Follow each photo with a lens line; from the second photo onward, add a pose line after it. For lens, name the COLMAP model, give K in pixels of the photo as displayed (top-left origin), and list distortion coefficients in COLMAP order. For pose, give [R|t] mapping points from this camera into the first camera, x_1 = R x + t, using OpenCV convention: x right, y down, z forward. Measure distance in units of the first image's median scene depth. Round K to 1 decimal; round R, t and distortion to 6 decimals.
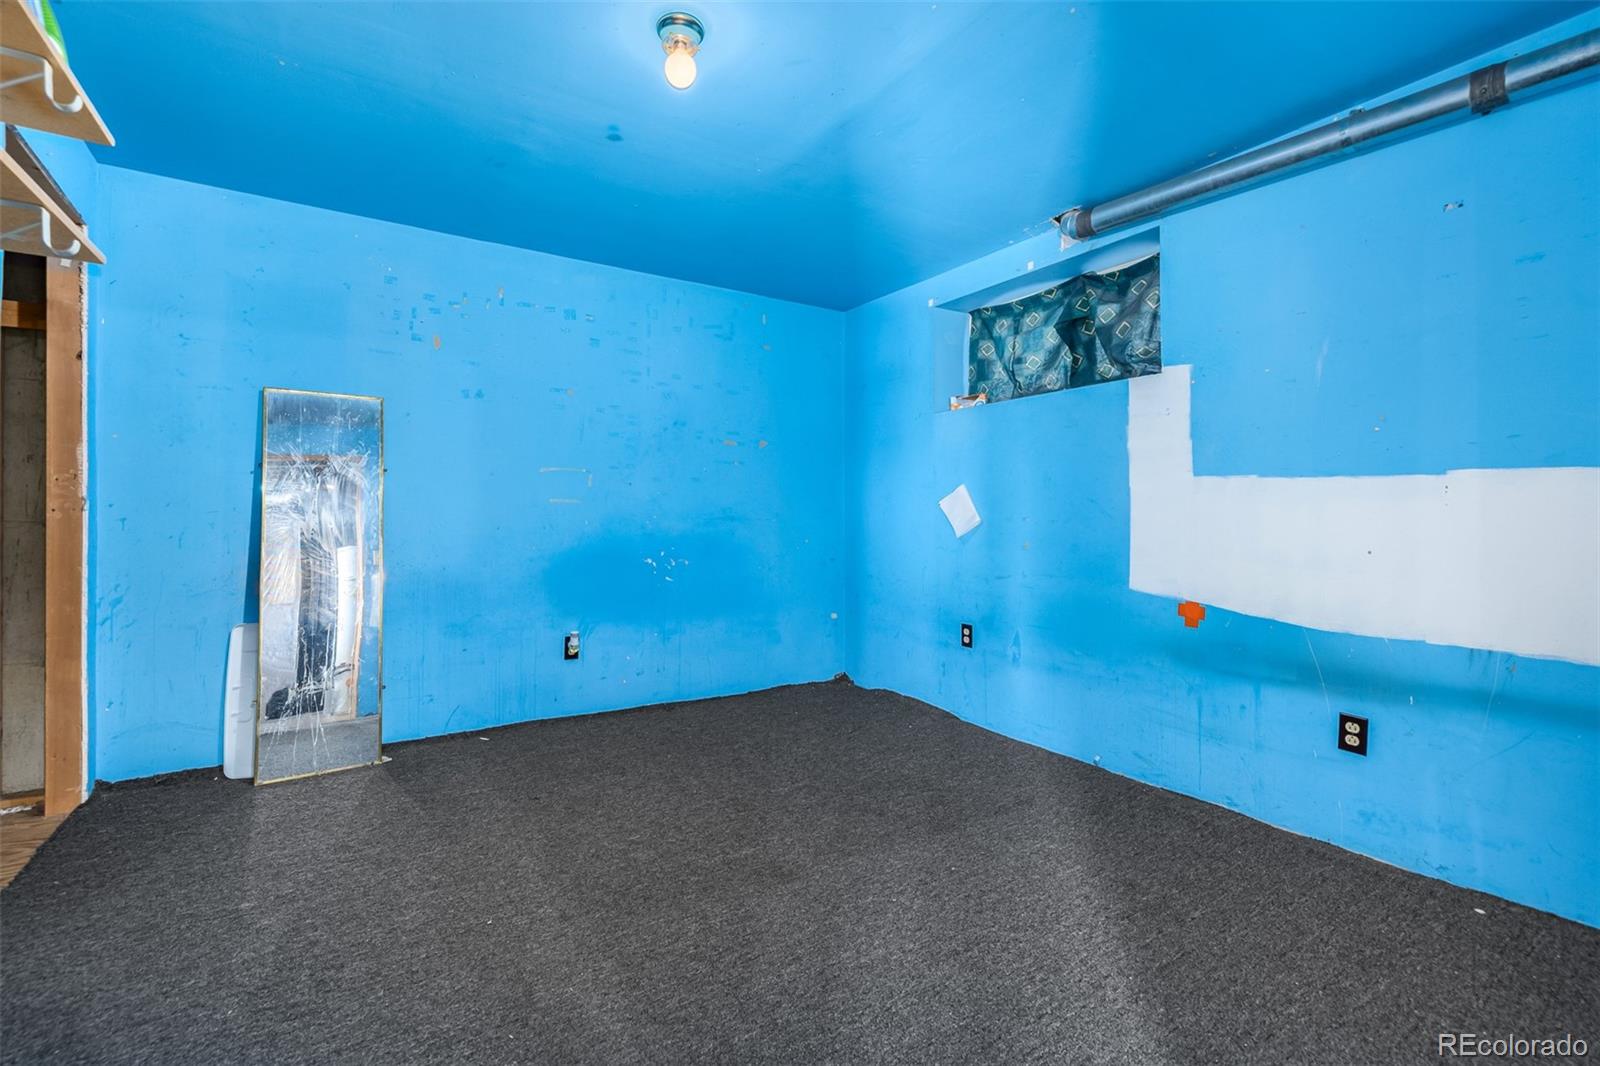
lens RADIAL K [[676.9, 0, 787.1], [0, 676.9, 519.6], [0, 0, 1]] dist [-0.000397, -0.000296]
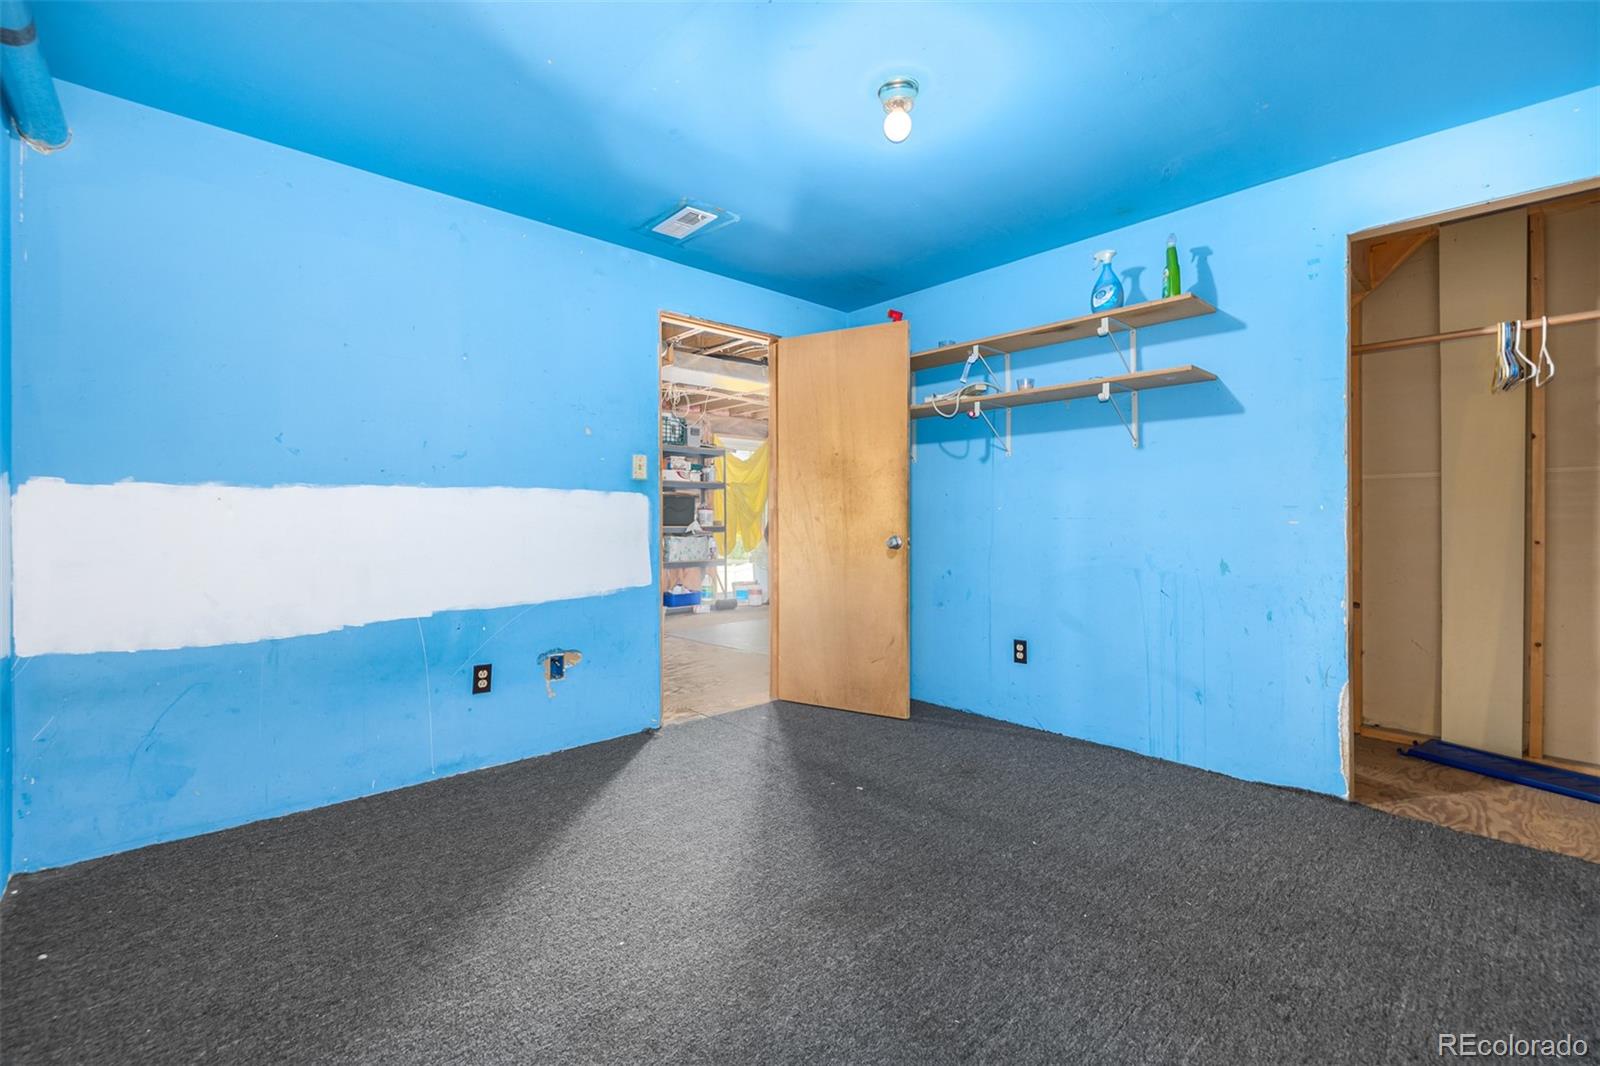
lens RADIAL K [[676.9, 0, 787.1], [0, 676.9, 519.6], [0, 0, 1]] dist [-0.000397, -0.000296]
pose [[-0.989455, -0.003097, -0.144809, 0.183246], [-0.004061, 0.999972, 0.006361, -0.008479], [0.144785, 0.006882, -0.989439, 2.021407]]
